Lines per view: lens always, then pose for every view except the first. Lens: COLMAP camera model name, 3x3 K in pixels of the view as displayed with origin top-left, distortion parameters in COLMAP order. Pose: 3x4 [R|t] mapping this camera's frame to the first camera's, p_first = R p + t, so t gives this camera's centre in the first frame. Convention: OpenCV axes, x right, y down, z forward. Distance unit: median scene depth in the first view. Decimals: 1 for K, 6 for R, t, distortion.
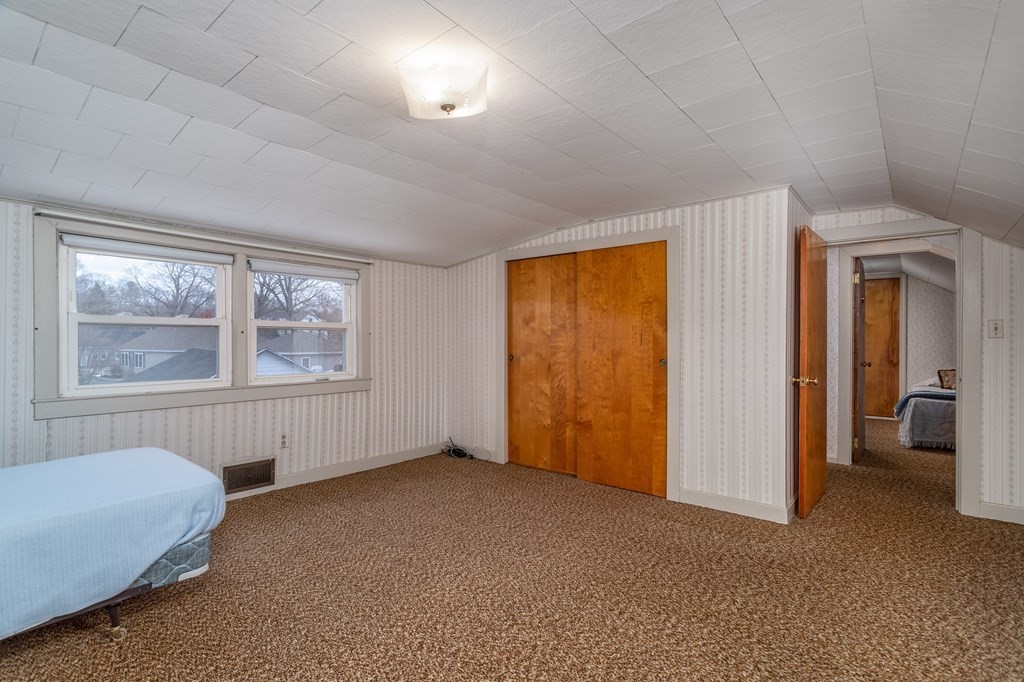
lens RADIAL K [[484.4, 0, 512.0], [0, 484.4, 341.0], [0, 0, 1]] dist [-0.001327, 0.000331]
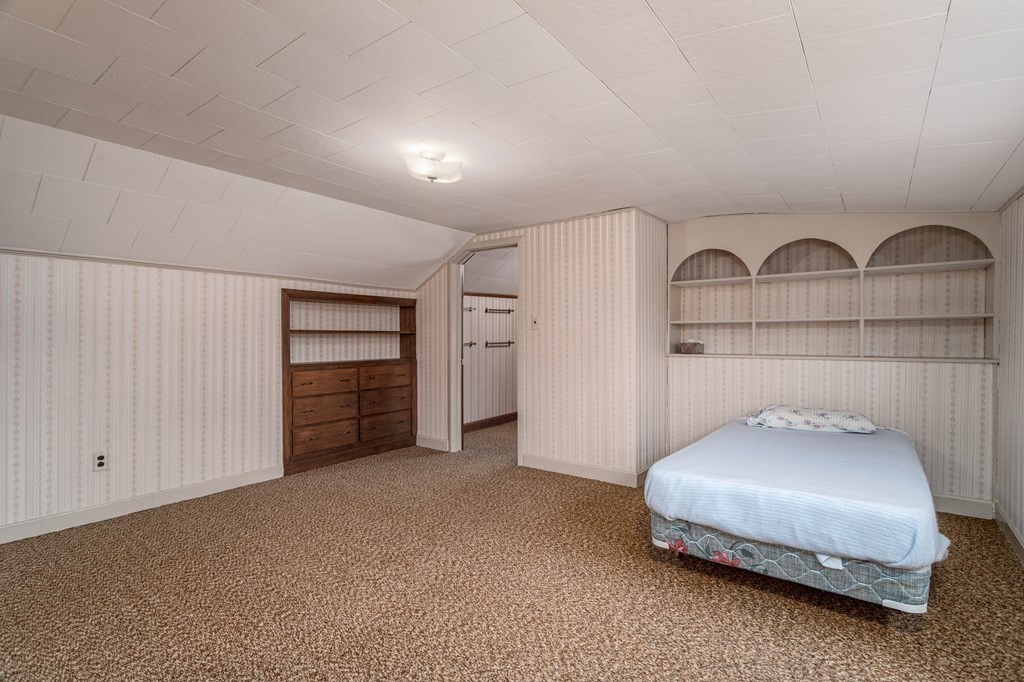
lens RADIAL K [[486.5, 0, 509.5], [0, 486.5, 335.5], [0, 0, 1]] dist [0.000494, 0.000046]
pose [[-0.998951, 0.000197, -0.045789, -0.242025], [0.000227, 1.000000, -0.000662, -0.001293], [0.045789, -0.000671, -0.998951, 2.025315]]
